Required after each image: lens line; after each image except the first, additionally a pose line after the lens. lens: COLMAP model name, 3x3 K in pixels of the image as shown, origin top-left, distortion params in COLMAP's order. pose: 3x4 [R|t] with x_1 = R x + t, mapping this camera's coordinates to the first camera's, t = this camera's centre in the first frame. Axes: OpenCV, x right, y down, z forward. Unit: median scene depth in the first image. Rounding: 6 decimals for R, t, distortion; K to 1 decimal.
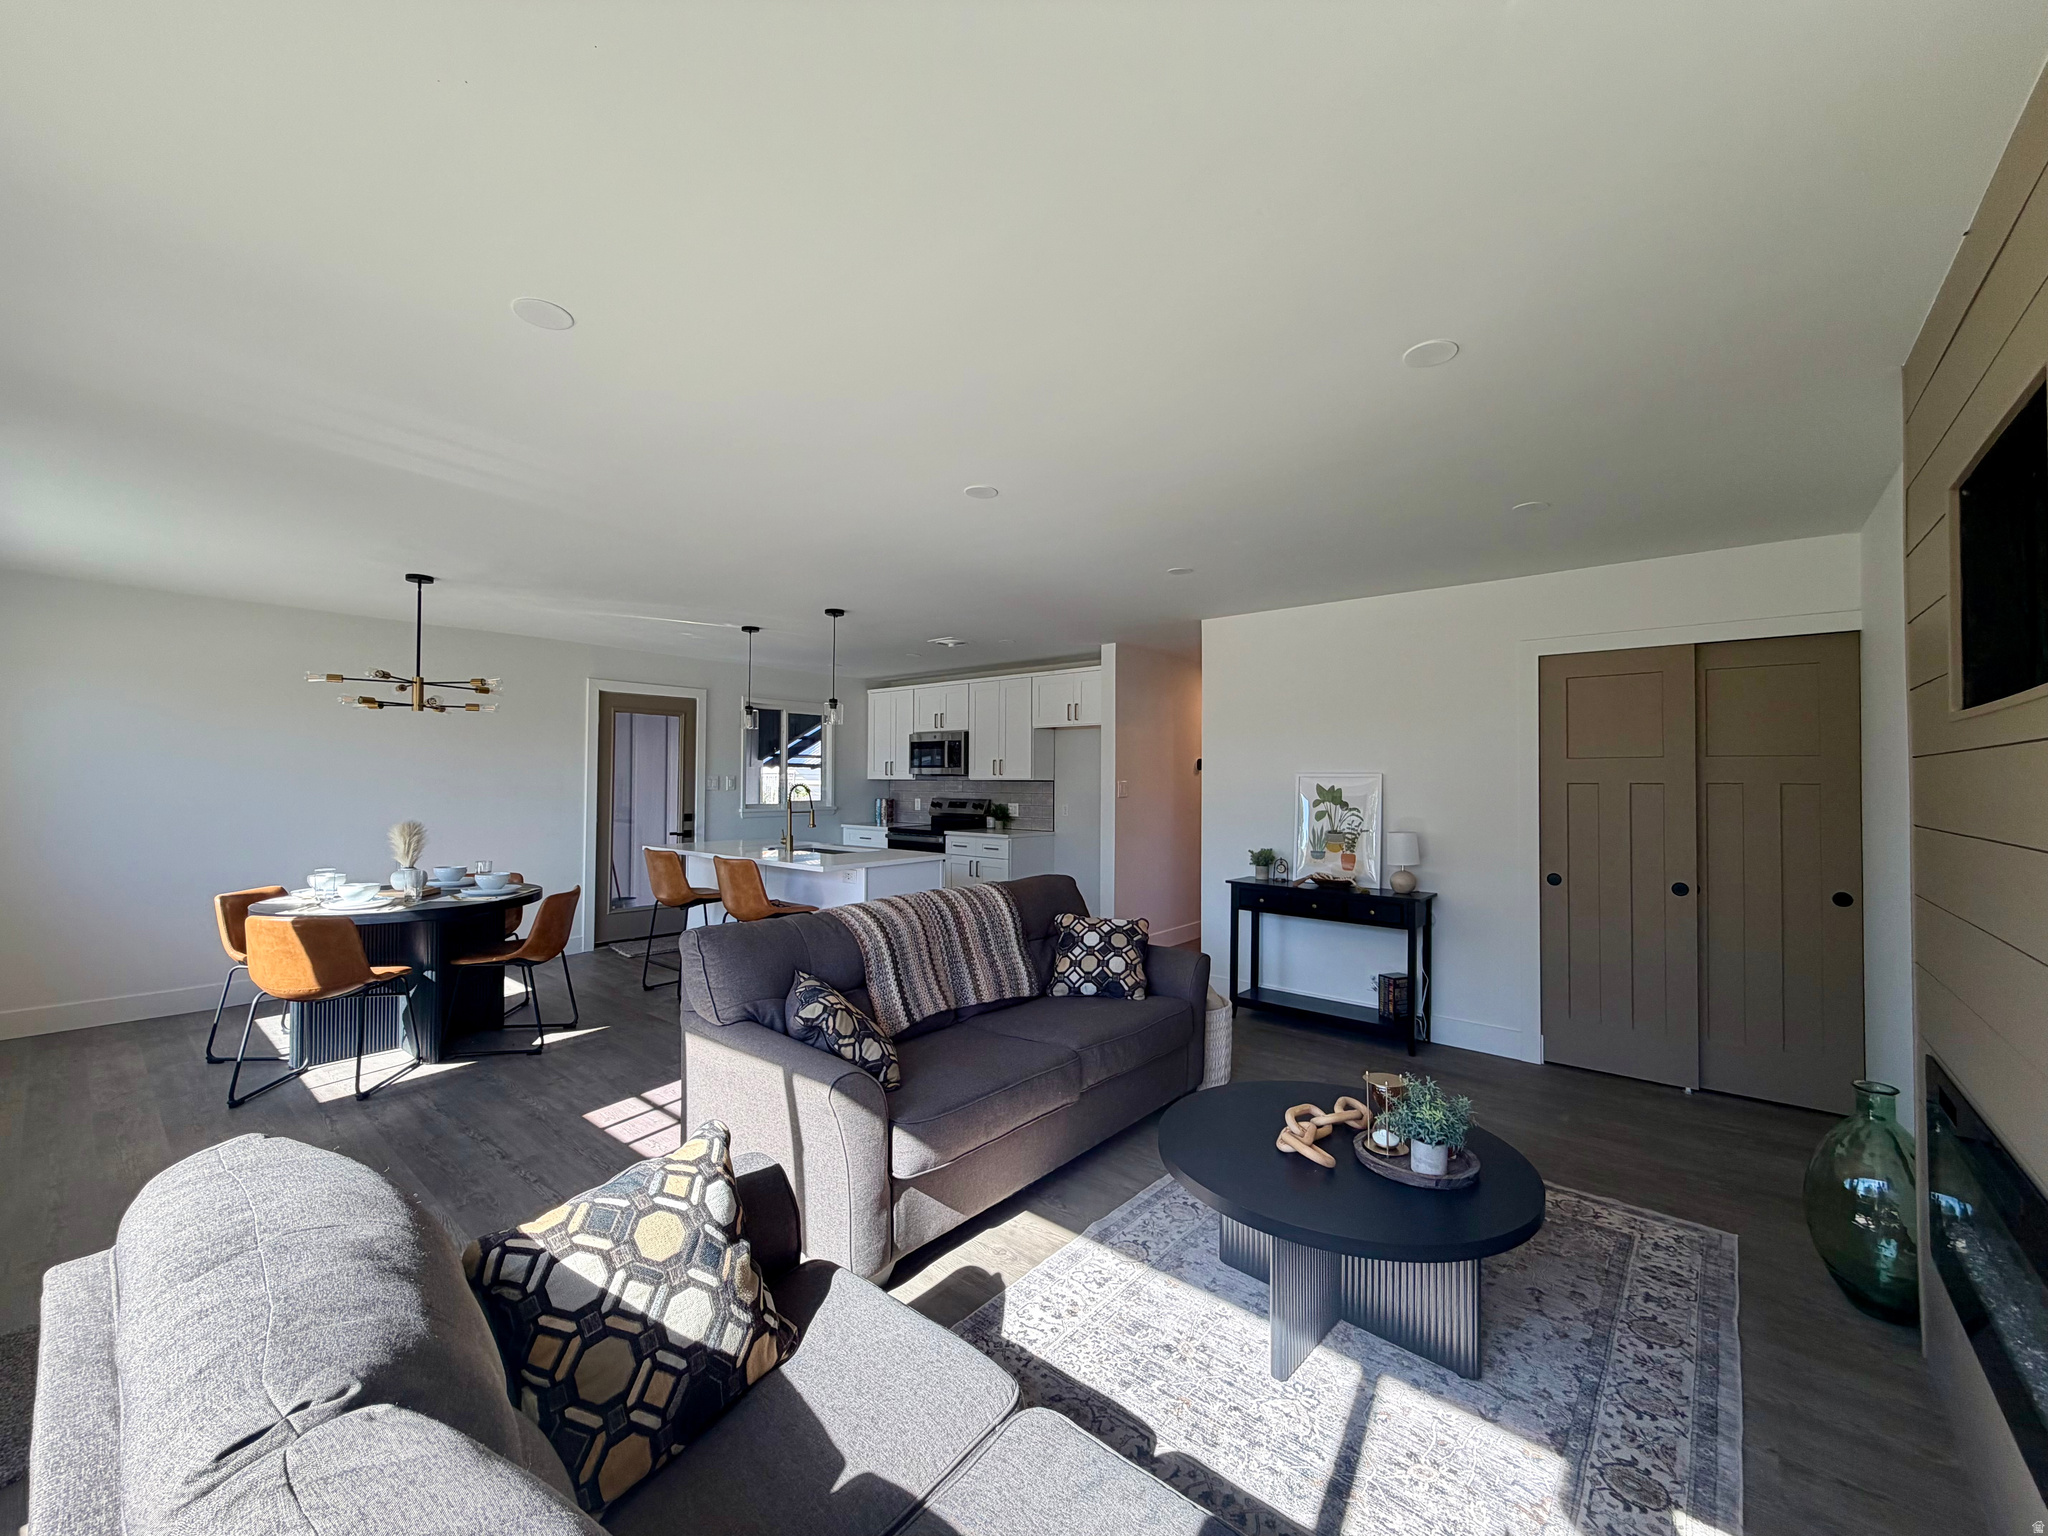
lens RADIAL K [[814.0, 0, 1024.0], [0, 814.0, 768.0], [0, 0, 1]] dist [0.000157, -0.000092]
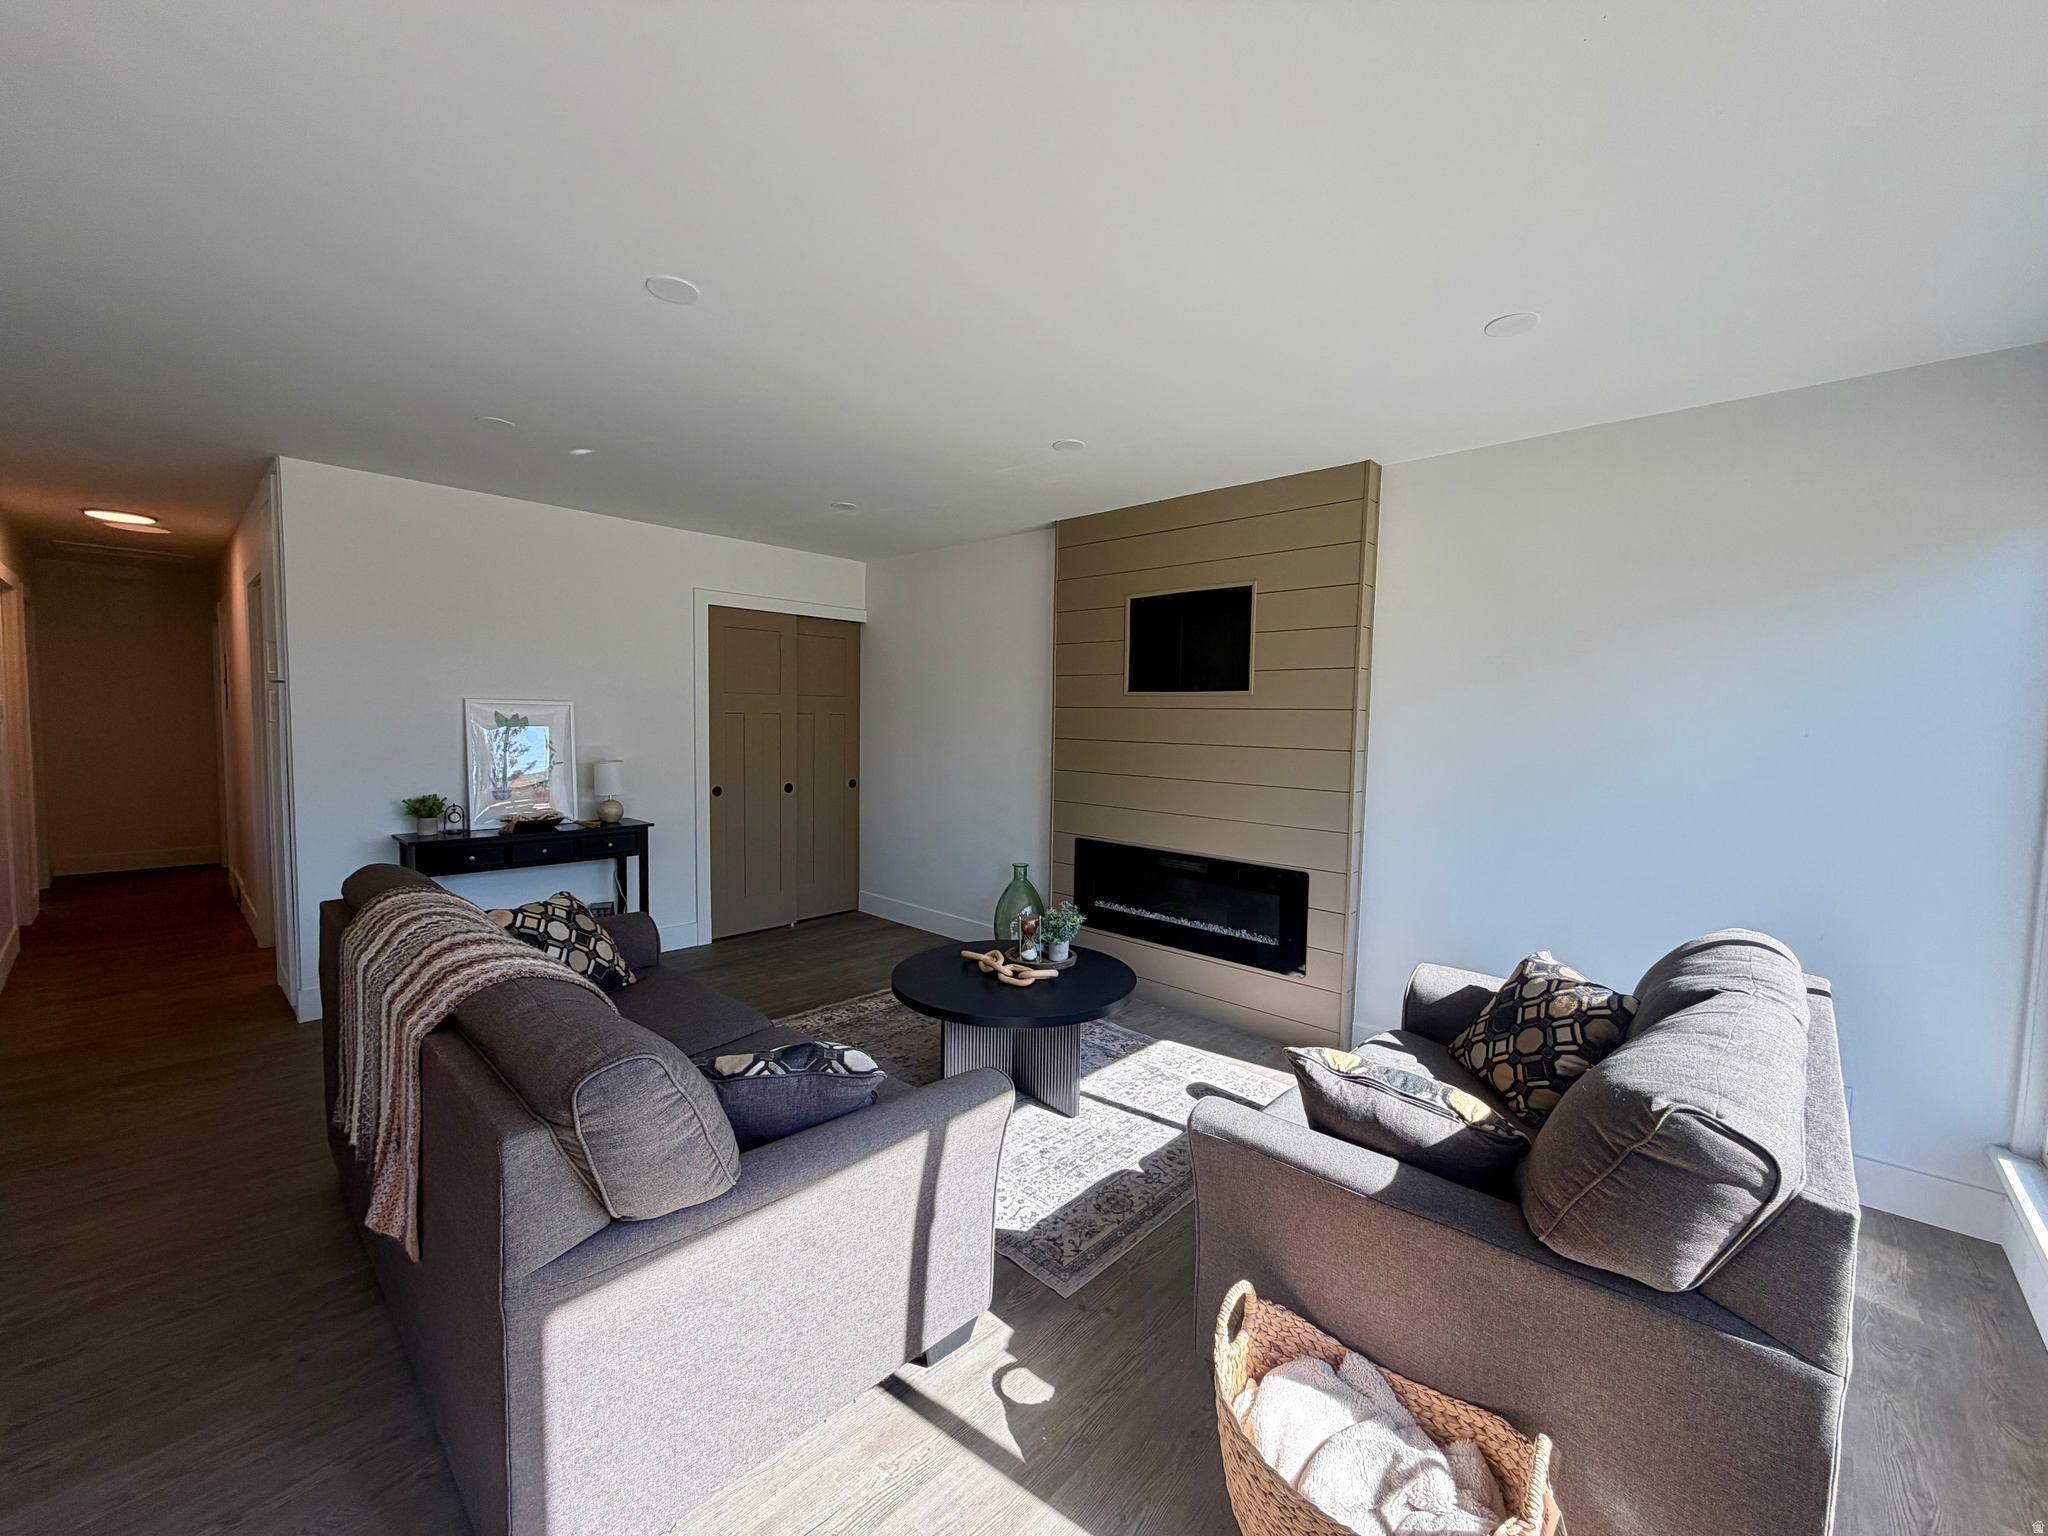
lens RADIAL K [[817.7, 0, 1024.0], [0, 817.7, 768.0], [0, 0, 1]] dist [0.002443, 0.000502]
pose [[0.045227, -0.070428, 0.996491, -0.471053], [-0.036265, 0.996738, 0.072092, -0.002725], [-0.998318, -0.039398, 0.042525, 0.424444]]
